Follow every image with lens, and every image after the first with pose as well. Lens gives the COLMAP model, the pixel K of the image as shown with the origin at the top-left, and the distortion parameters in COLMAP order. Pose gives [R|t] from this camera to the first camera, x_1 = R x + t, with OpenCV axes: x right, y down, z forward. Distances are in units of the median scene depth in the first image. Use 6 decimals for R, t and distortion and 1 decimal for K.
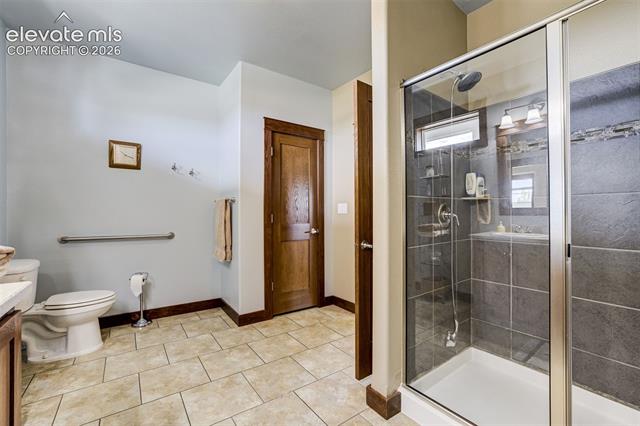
lens RADIAL K [[275.8, 0, 319.7], [0, 275.8, 212.5], [0, 0, 1]] dist [-0.000698, 0.000429]
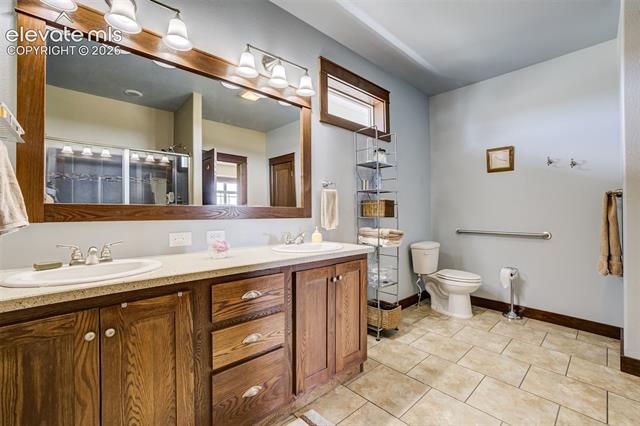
lens RADIAL K [[275.8, 0, 319.7], [0, 275.8, 212.5], [0, 0, 1]] dist [-0.000698, 0.000429]
pose [[0.130721, 0.000386, -0.991419, 0.326187], [0.001488, 0.999999, 0.000586, 0.004492], [0.991418, -0.001552, 0.130720, 0.140907]]
